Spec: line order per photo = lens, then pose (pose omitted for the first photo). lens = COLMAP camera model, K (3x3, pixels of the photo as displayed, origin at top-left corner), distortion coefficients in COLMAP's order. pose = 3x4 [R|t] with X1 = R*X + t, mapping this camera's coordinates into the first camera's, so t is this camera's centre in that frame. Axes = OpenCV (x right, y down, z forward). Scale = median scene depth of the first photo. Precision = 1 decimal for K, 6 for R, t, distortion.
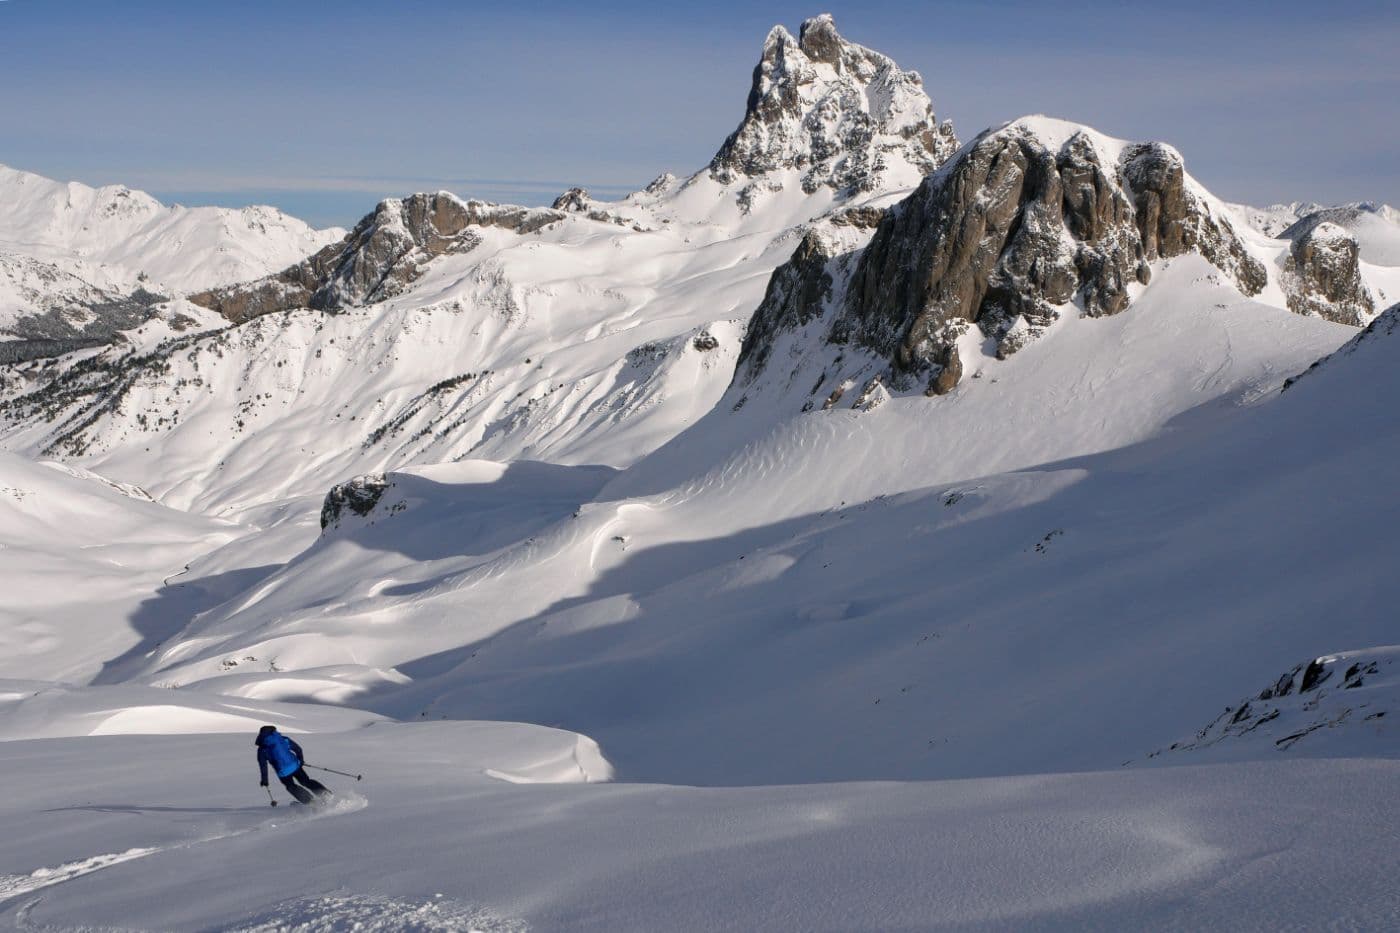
lens RADIAL K [[1042.2, 0, 760.6], [0, 1042.2, 468.3], [0, 0, 1]] dist [-0.070726, 0.033900]
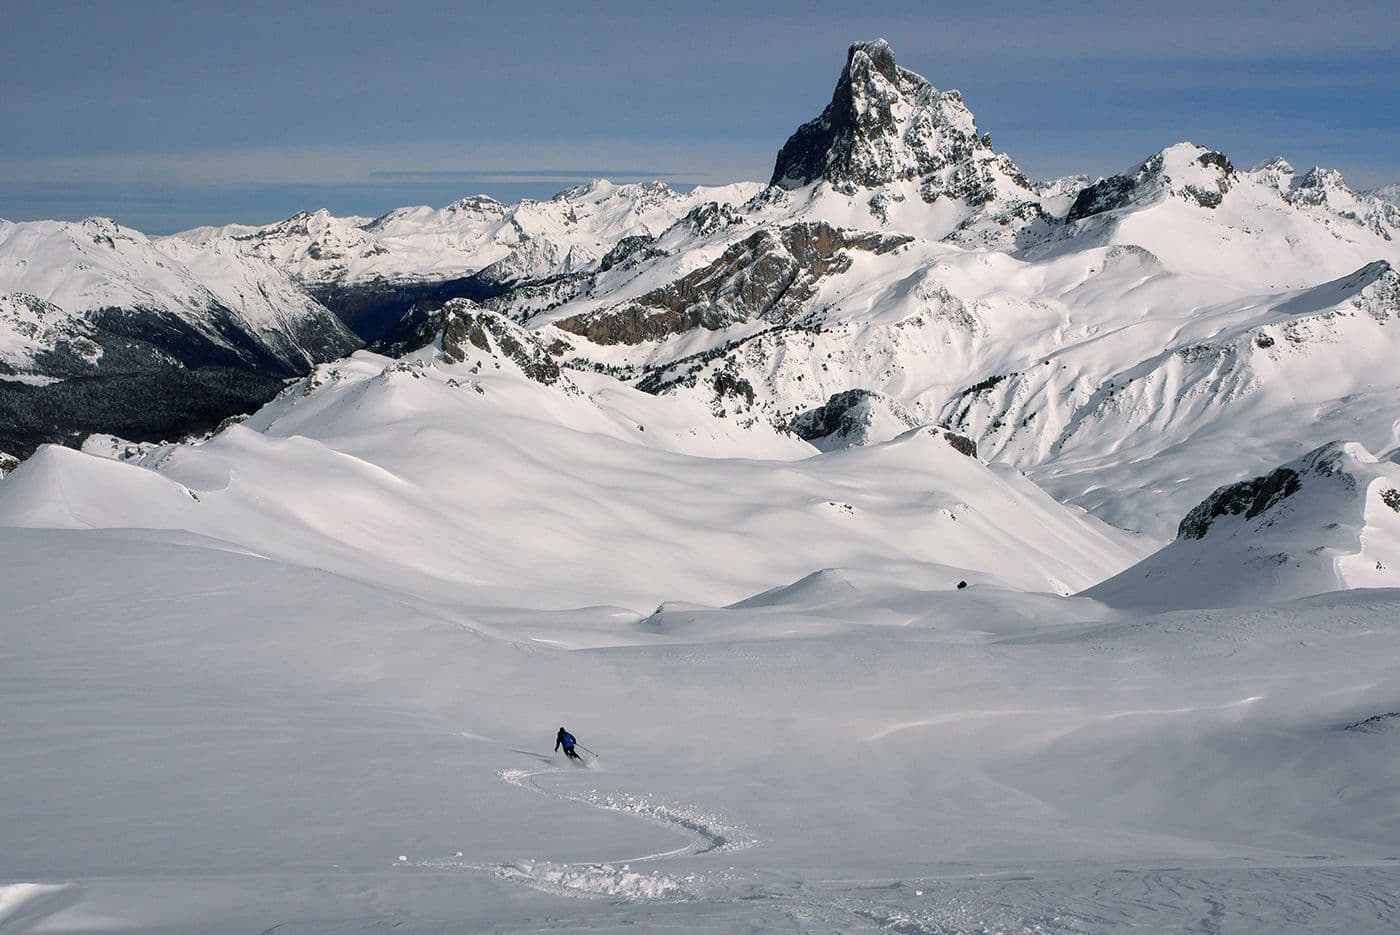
lens RADIAL K [[1042.2, 0, 760.6], [0, 1042.2, 469.3], [0, 0, 1]] dist [-0.070726, 0.033900]
pose [[0.964438, -0.091511, 0.247963, -0.633701], [0.087071, 0.995785, 0.028836, -0.029497], [-0.249556, -0.006220, 0.968340, -0.092494]]
